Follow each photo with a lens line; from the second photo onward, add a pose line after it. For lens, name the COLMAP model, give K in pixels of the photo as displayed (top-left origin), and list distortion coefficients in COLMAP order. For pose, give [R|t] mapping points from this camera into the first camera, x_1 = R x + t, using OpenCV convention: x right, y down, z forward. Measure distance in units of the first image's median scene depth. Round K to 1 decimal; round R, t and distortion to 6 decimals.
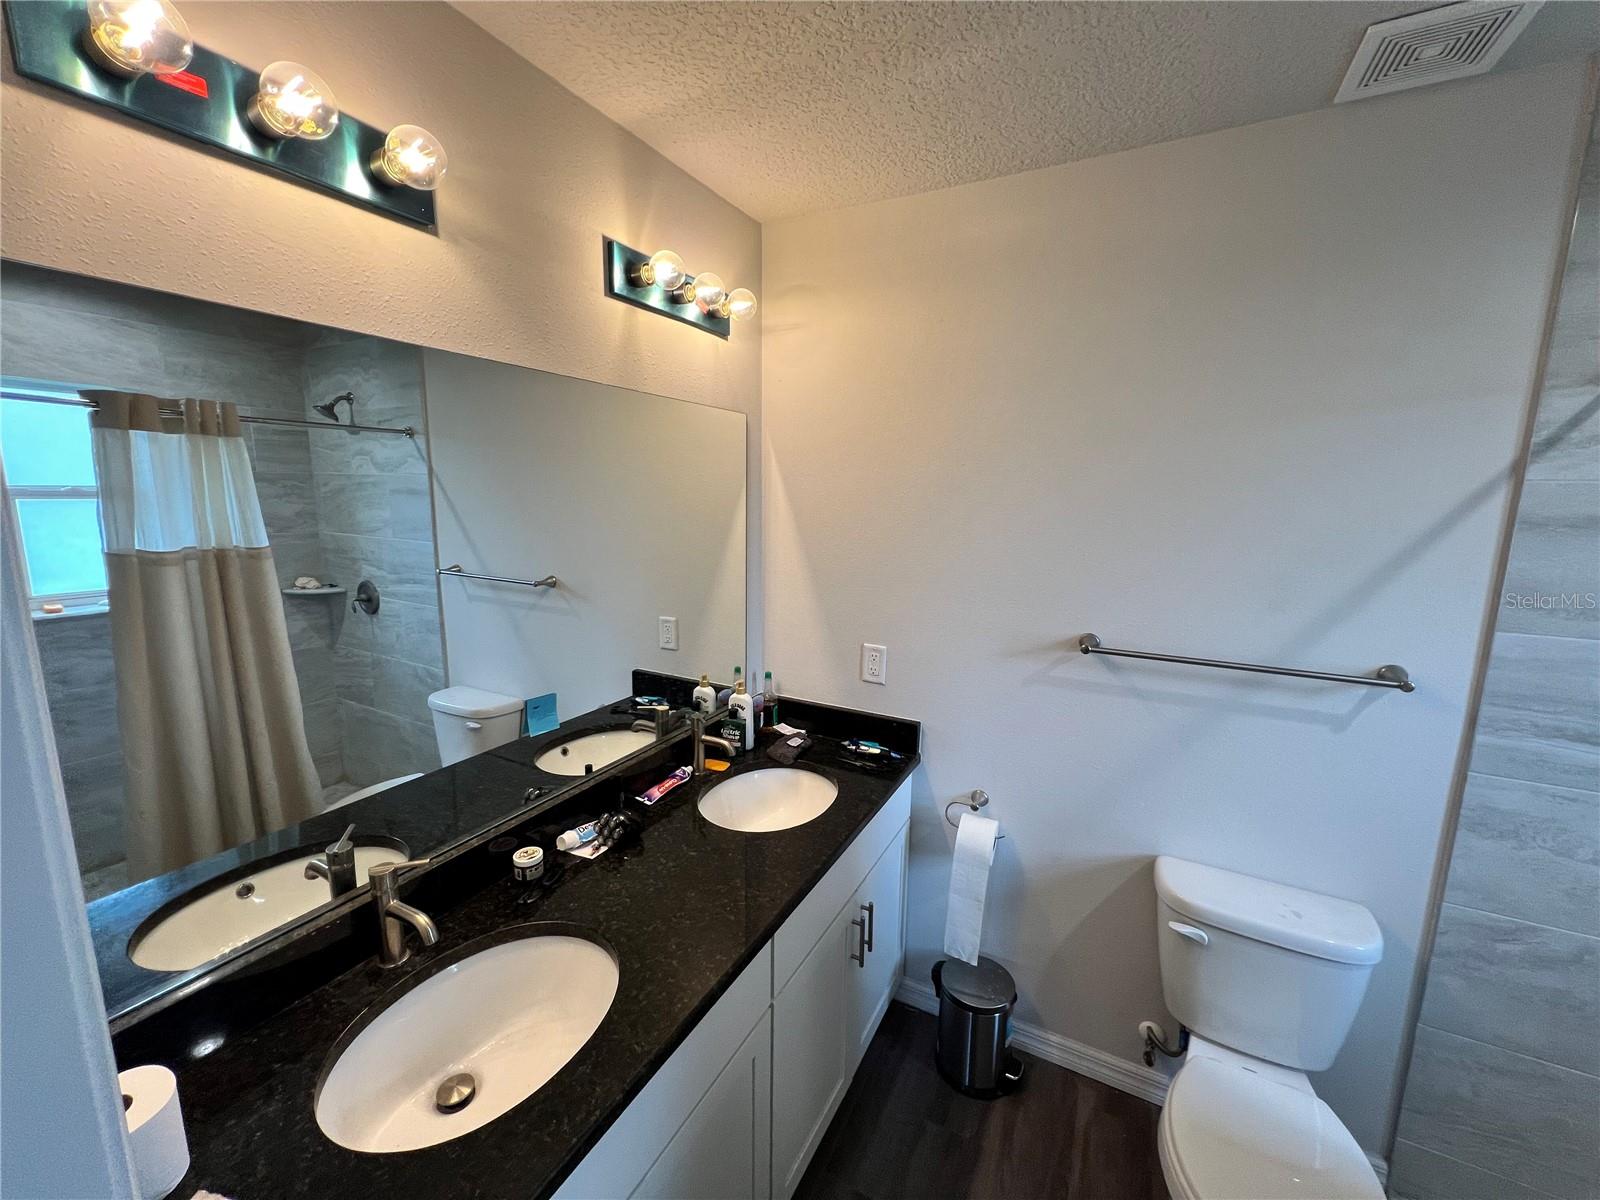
lens RADIAL K [[641.4, 0, 798.2], [0, 641.4, 598.4], [0, 0, 1]] dist [-0.004377, 0.001279]
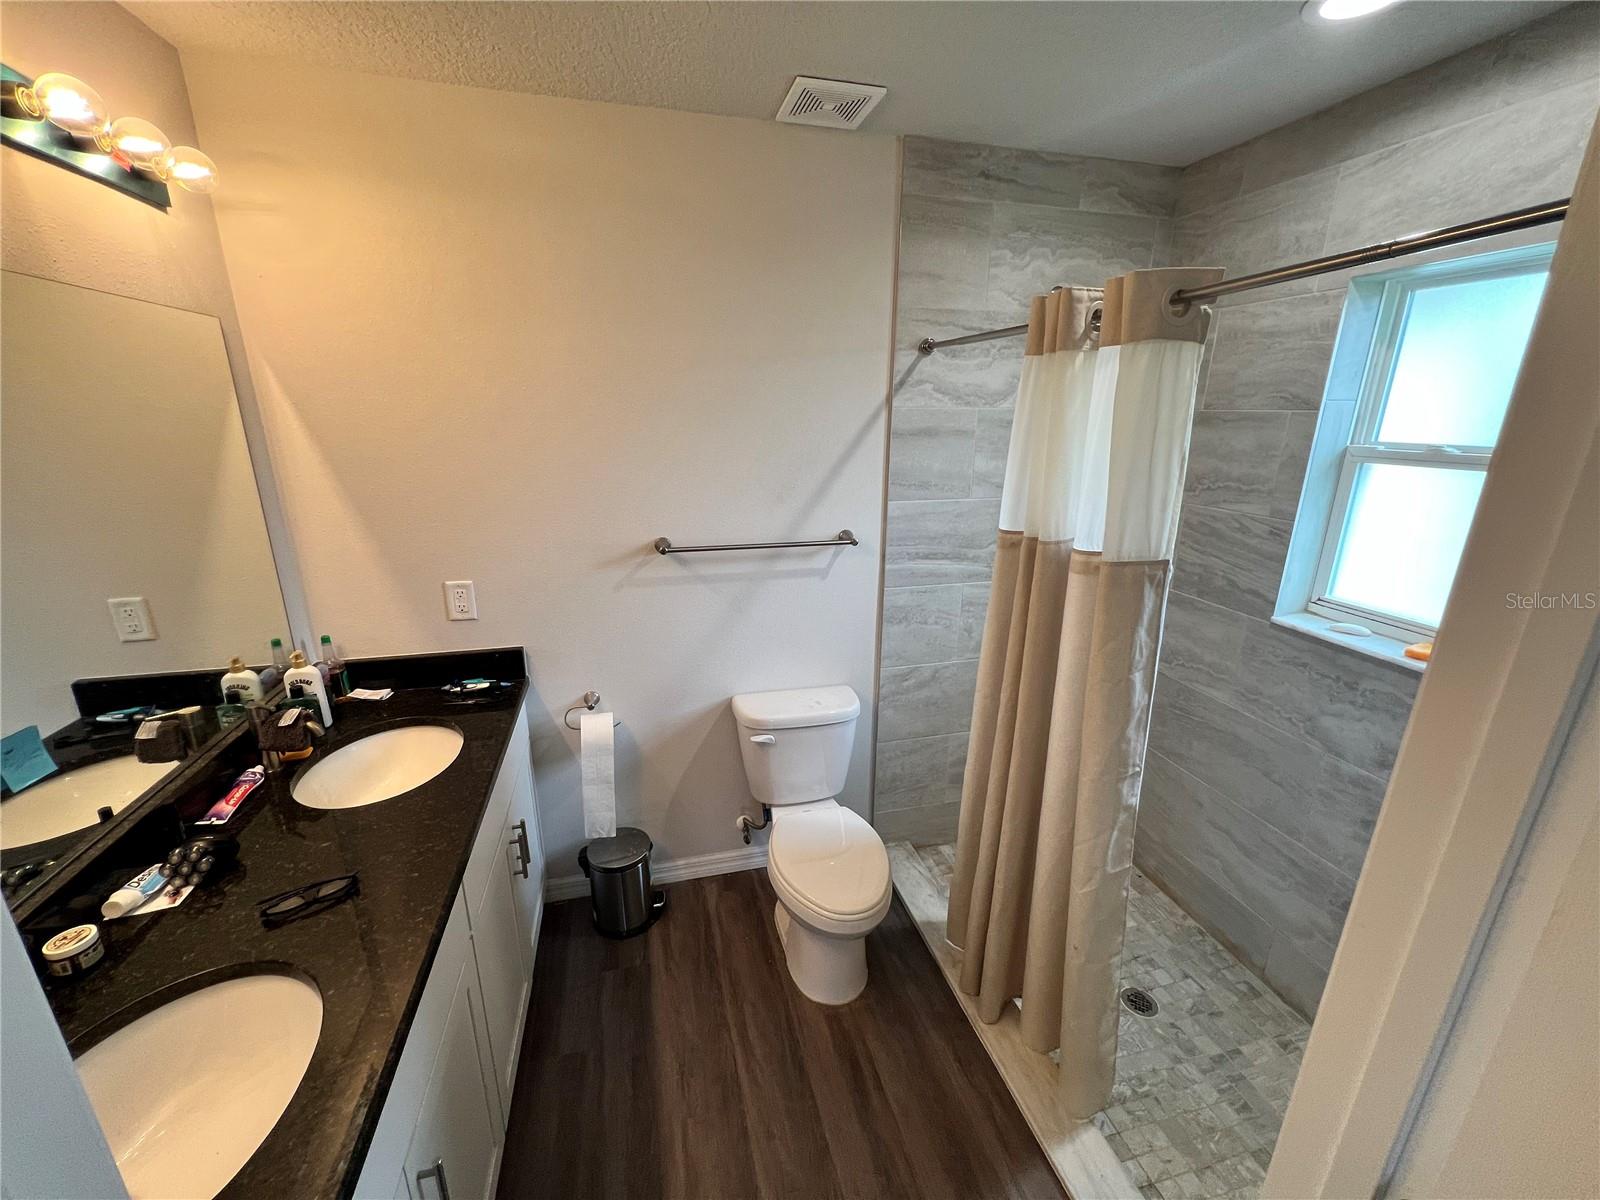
lens RADIAL K [[641.4, 0, 799.1], [0, 641.4, 597.9], [0, 0, 1]] dist [-0.004377, 0.001279]
pose [[0.734254, -0.200208, 0.648681, -0.157894], [0.114604, 0.978366, 0.172239, -0.012006], [-0.669131, -0.052126, 0.741314, -0.067463]]
